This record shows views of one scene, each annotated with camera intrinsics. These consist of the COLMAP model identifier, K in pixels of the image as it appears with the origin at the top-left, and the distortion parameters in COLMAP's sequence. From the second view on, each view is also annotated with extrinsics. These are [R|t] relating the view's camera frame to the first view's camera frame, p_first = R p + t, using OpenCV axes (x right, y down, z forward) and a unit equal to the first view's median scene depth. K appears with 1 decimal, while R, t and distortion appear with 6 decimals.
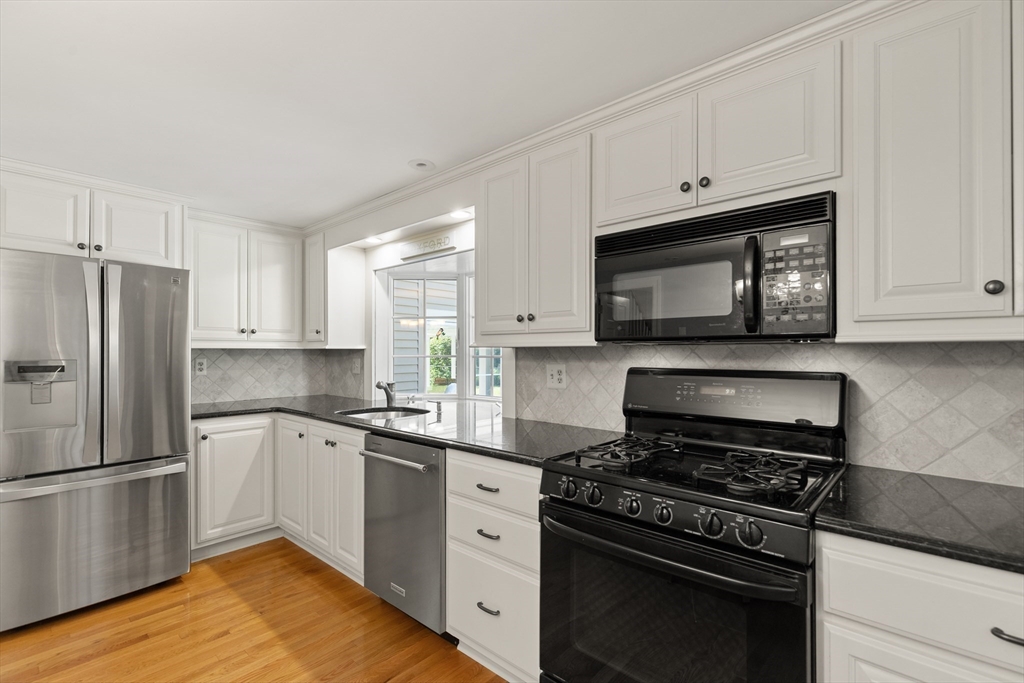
lens RADIAL K [[465.5, 0, 513.7], [0, 465.5, 346.0], [0, 0, 1]] dist [0.011005, -0.000765]
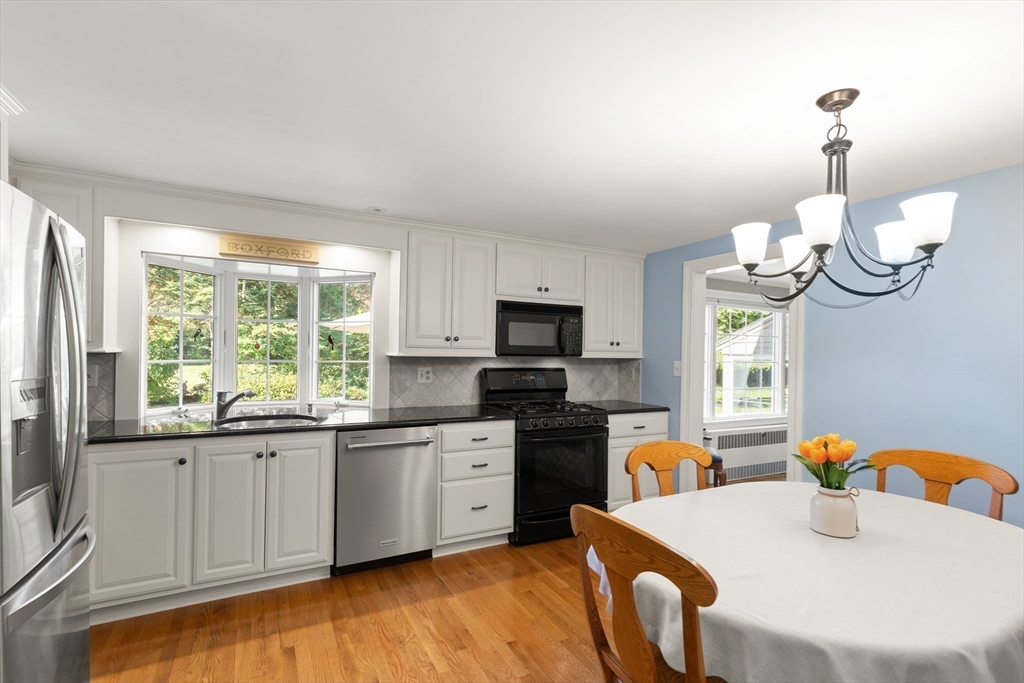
lens RADIAL K [[465.5, 0, 514.0], [0, 465.5, 349.6], [0, 0, 1]] dist [0.011005, -0.000765]
pose [[0.347867, 0.011603, 0.937472, -1.306252], [-0.029913, 0.999552, -0.001272, -0.025786], [-0.937067, -0.027601, 0.348058, 0.225365]]
